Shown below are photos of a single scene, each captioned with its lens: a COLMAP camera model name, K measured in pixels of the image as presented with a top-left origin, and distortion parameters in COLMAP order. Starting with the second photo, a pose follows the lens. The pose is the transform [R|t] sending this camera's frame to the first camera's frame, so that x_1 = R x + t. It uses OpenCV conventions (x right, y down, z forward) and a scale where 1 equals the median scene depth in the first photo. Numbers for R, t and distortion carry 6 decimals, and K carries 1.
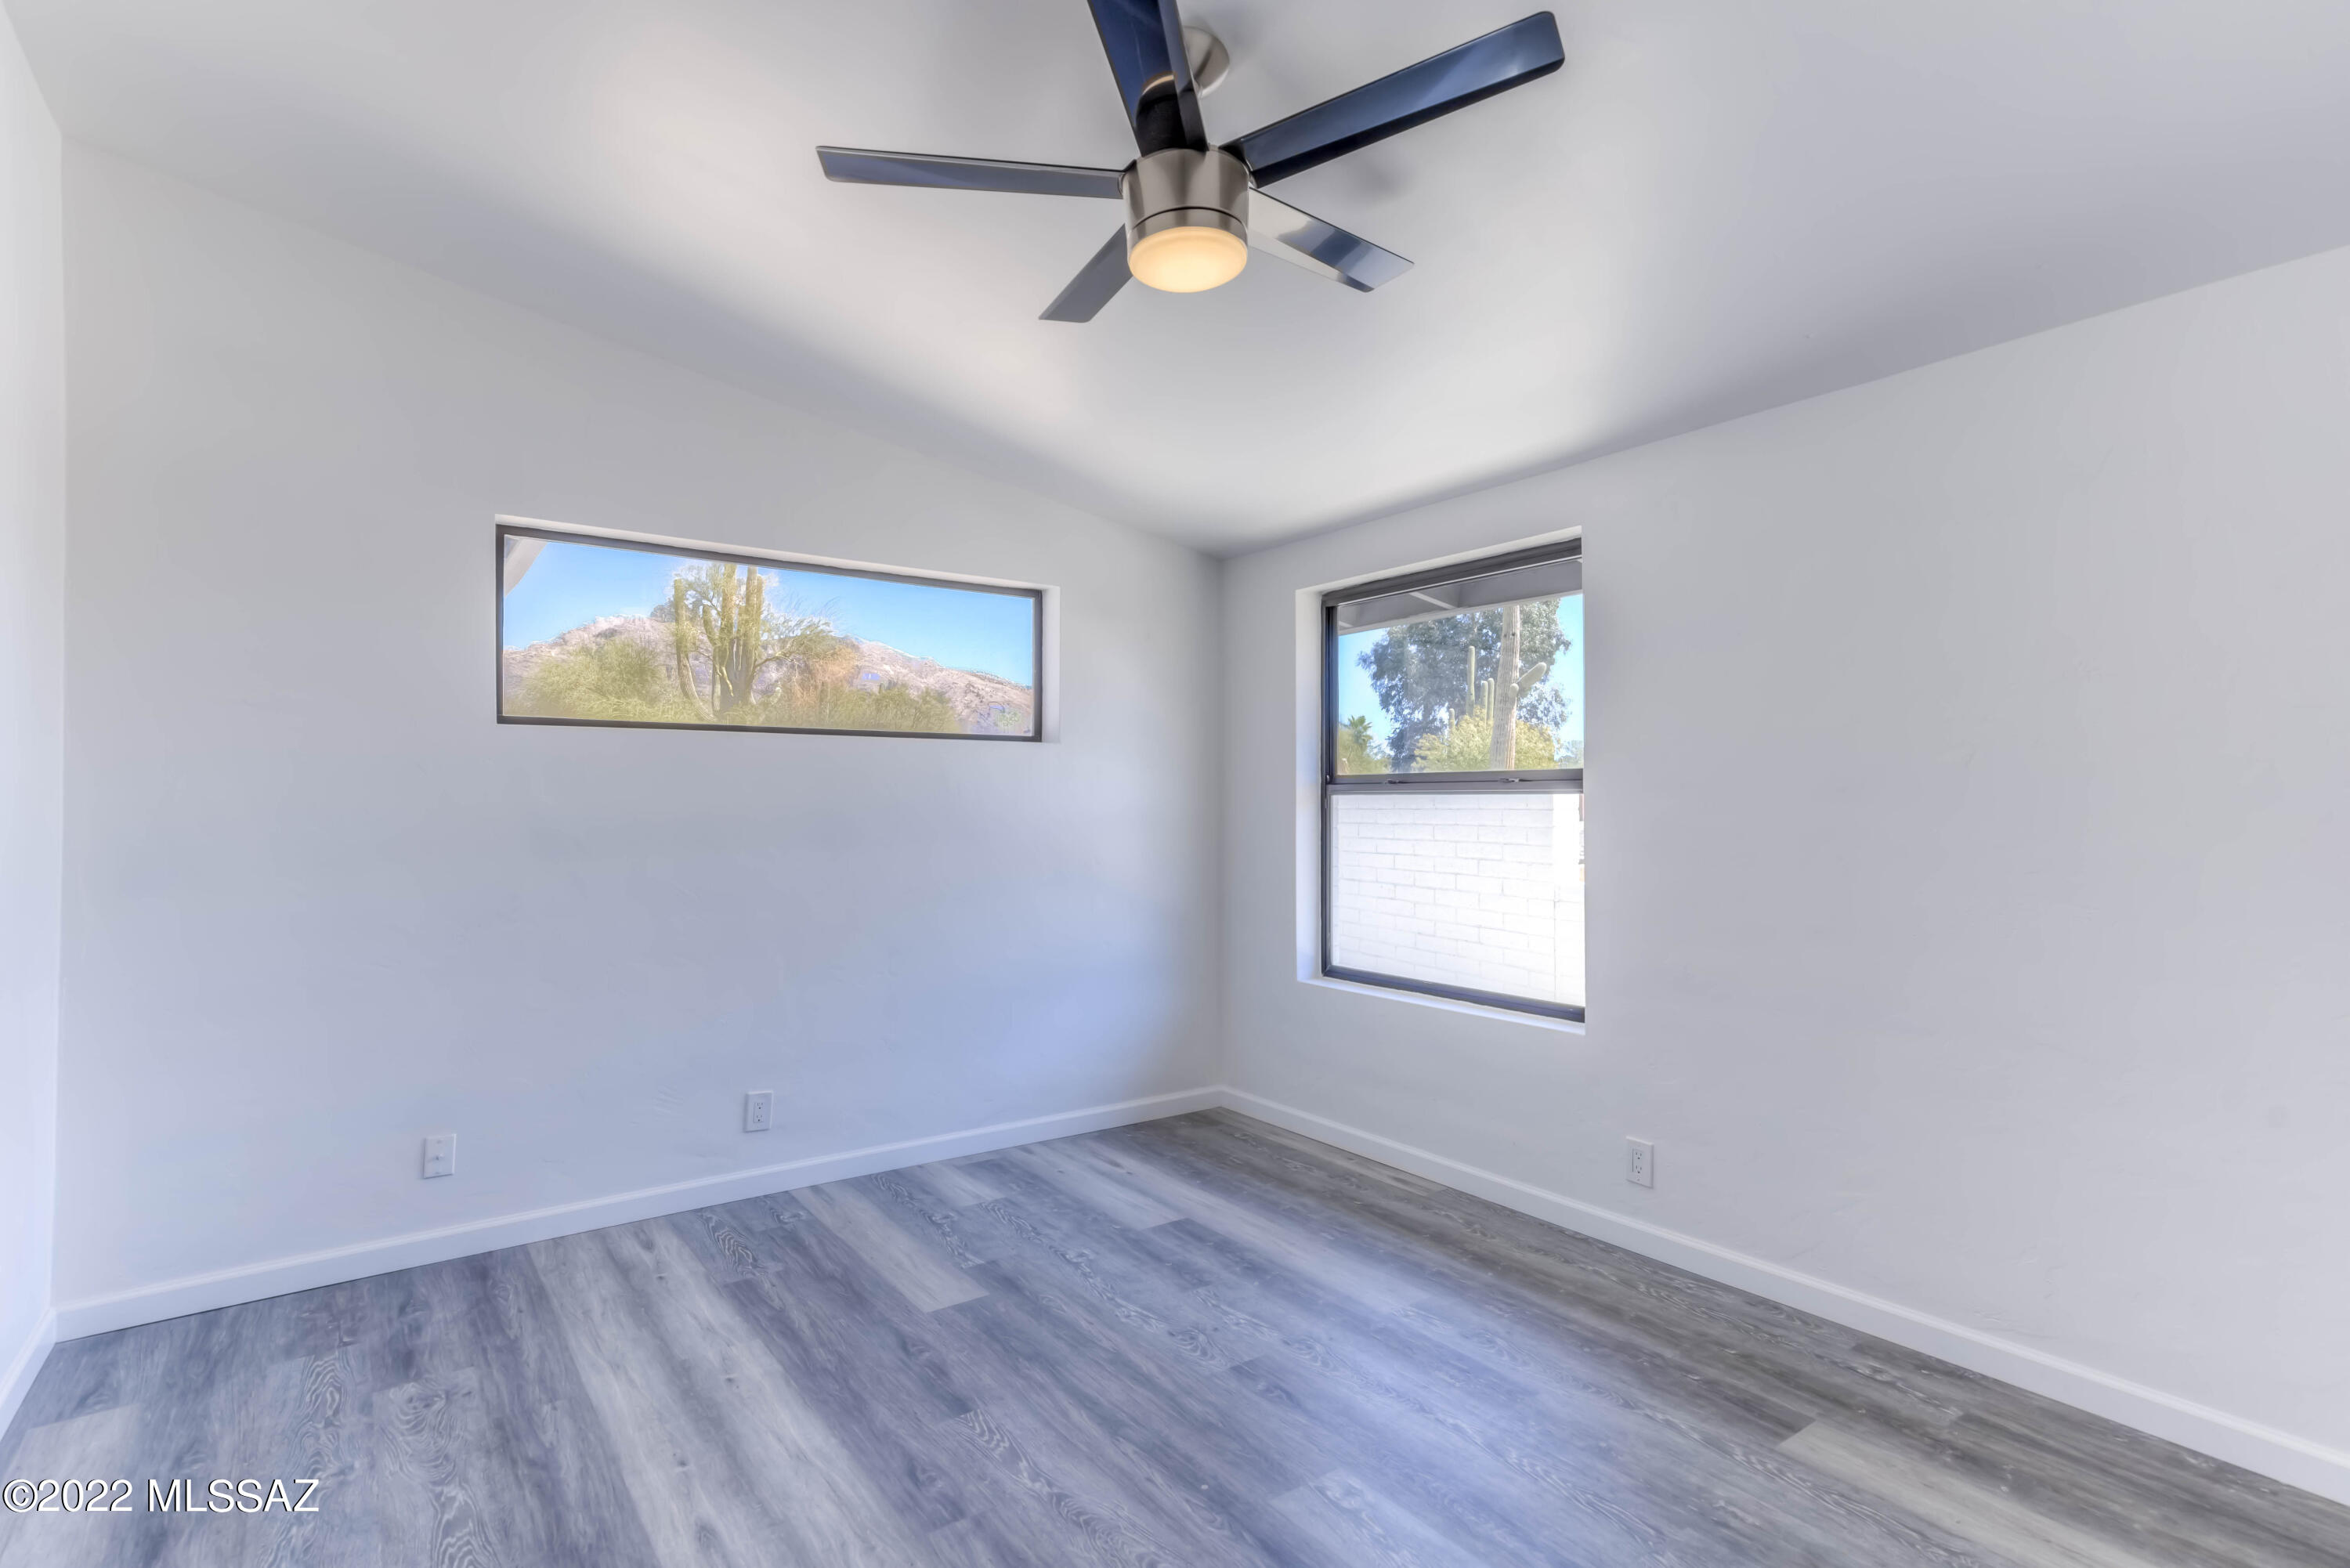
lens RADIAL K [[1137.9, 0, 1175.0], [0, 1137.9, 784.0], [0, 0, 1]] dist [-0.043733, -0.000018]
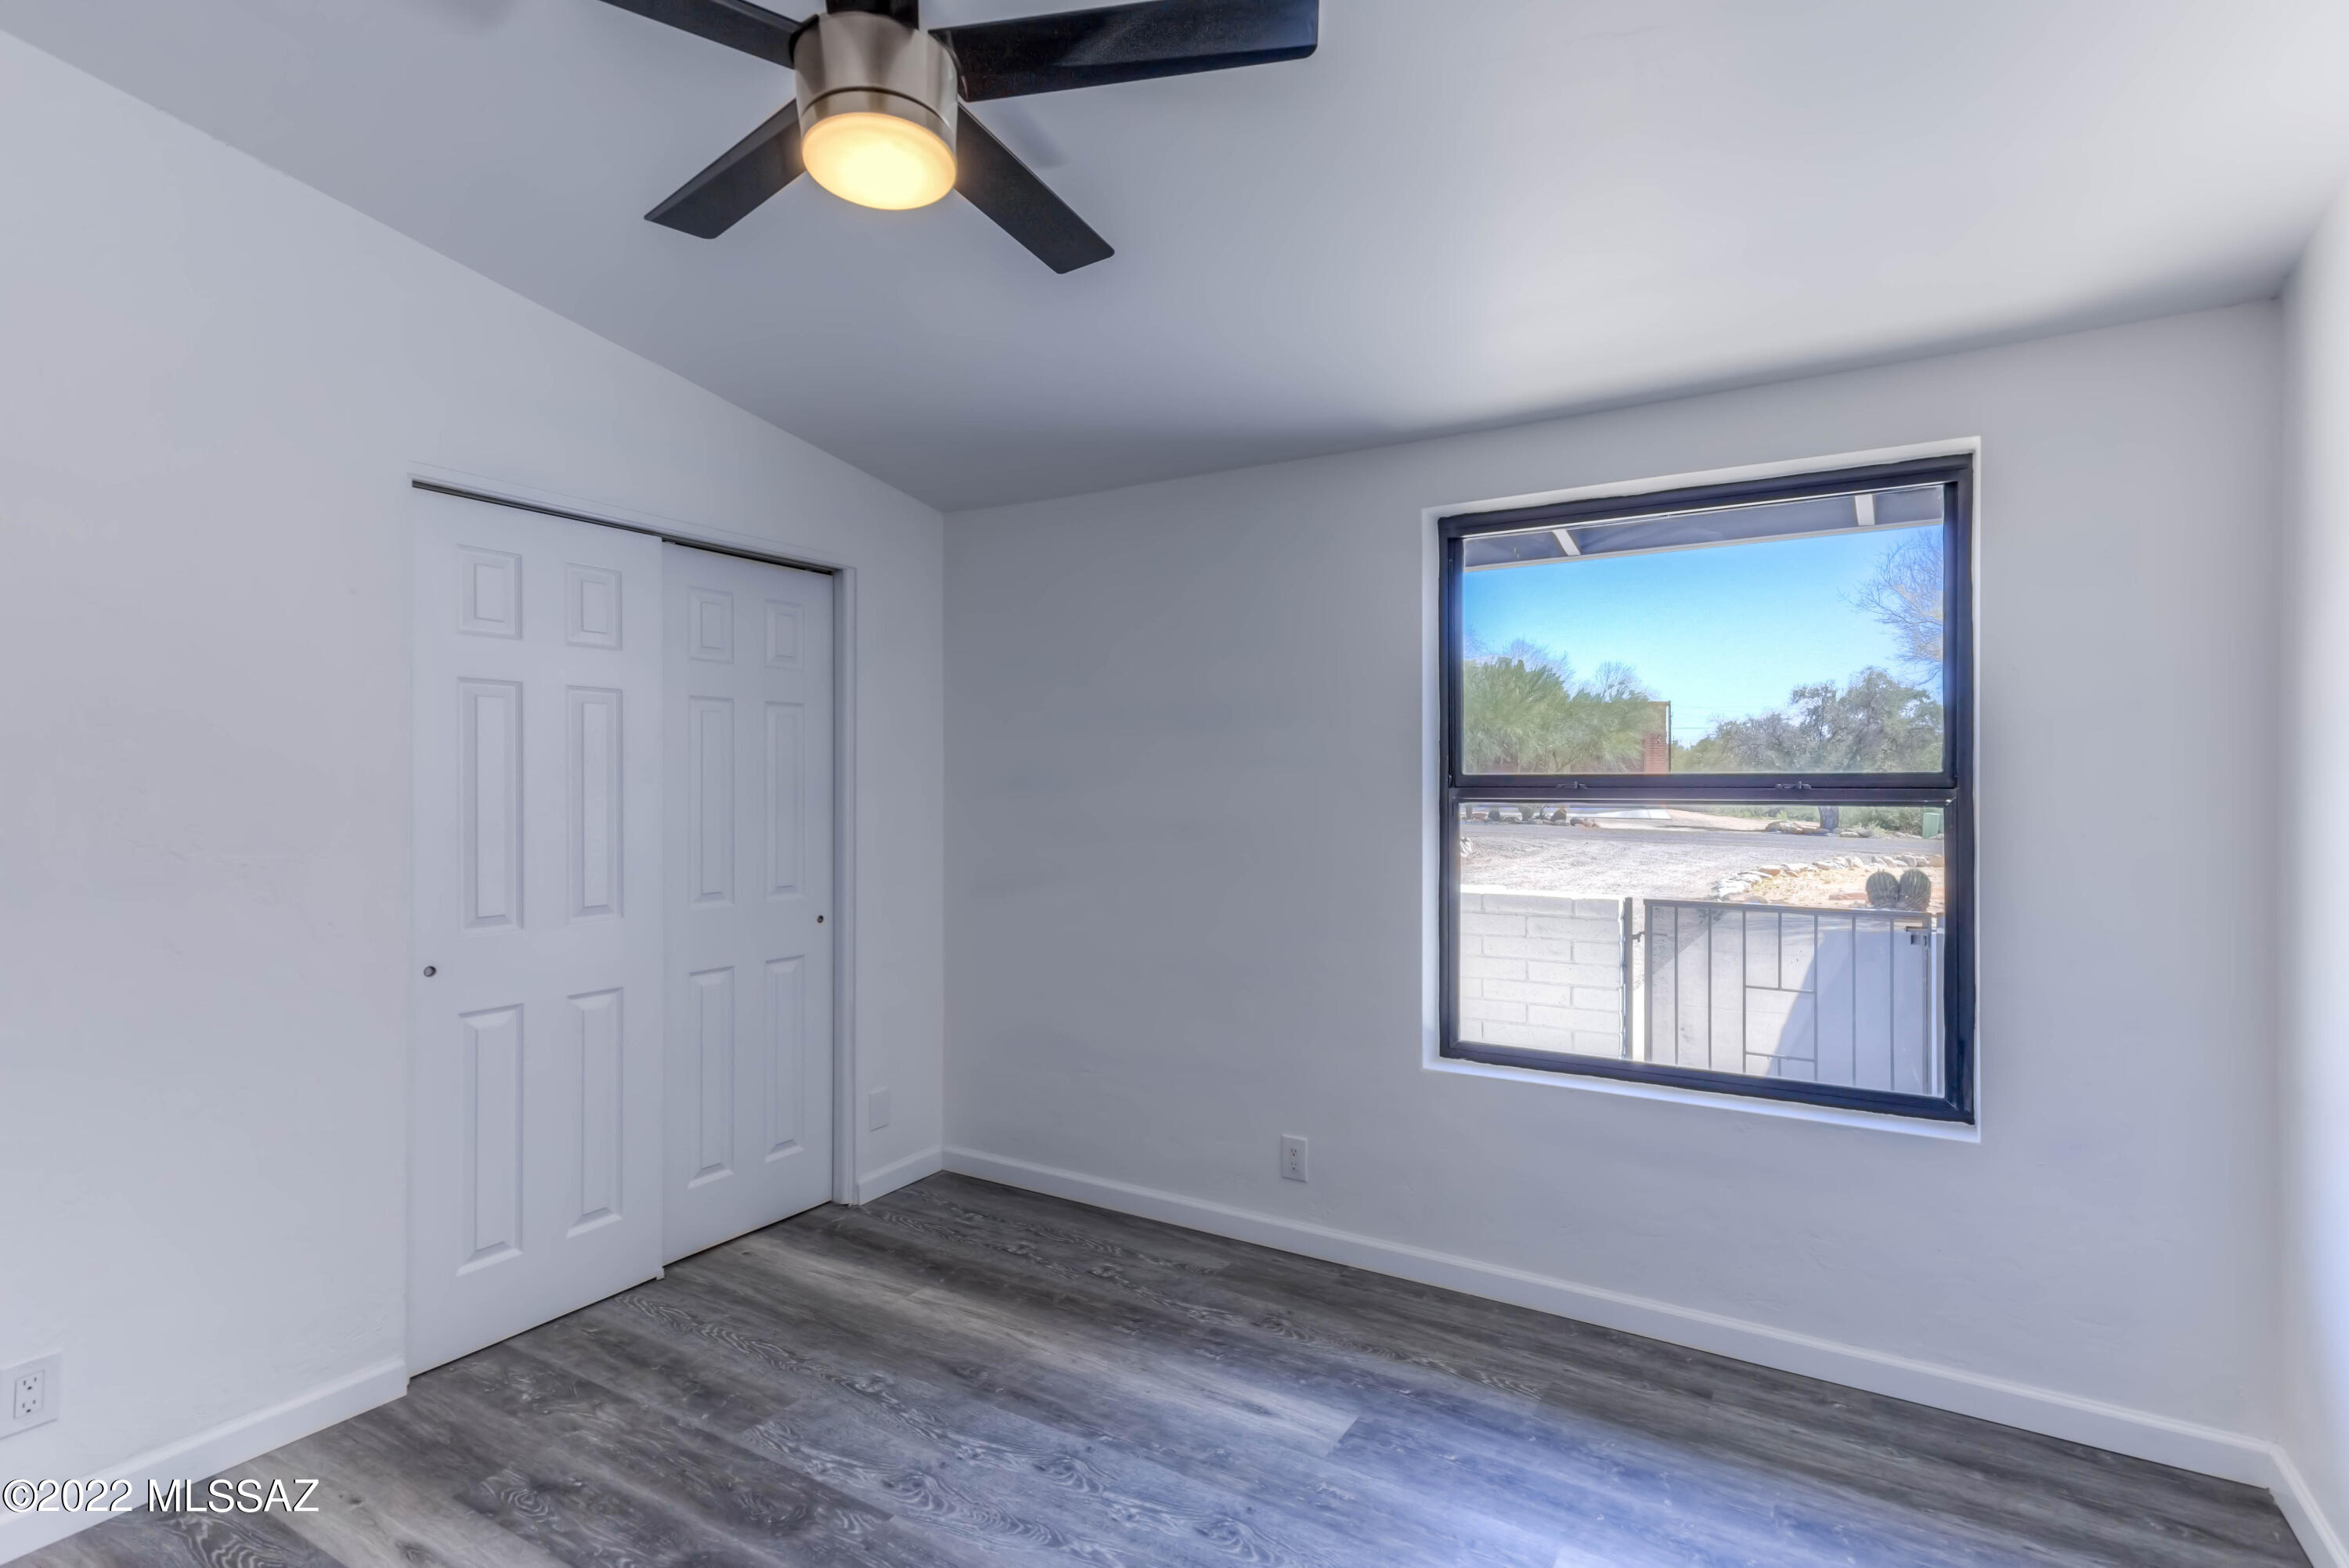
lens RADIAL K [[1132.3, 0, 1177.7], [0, 1132.3, 748.1], [0, 0, 1]] dist [0.026853, 0.000054]
pose [[0.924967, 0.010826, 0.379893, -0.115743], [-0.000168, 0.999606, -0.028076, -0.001280], [-0.380047, 0.025906, 0.924604, 0.159504]]
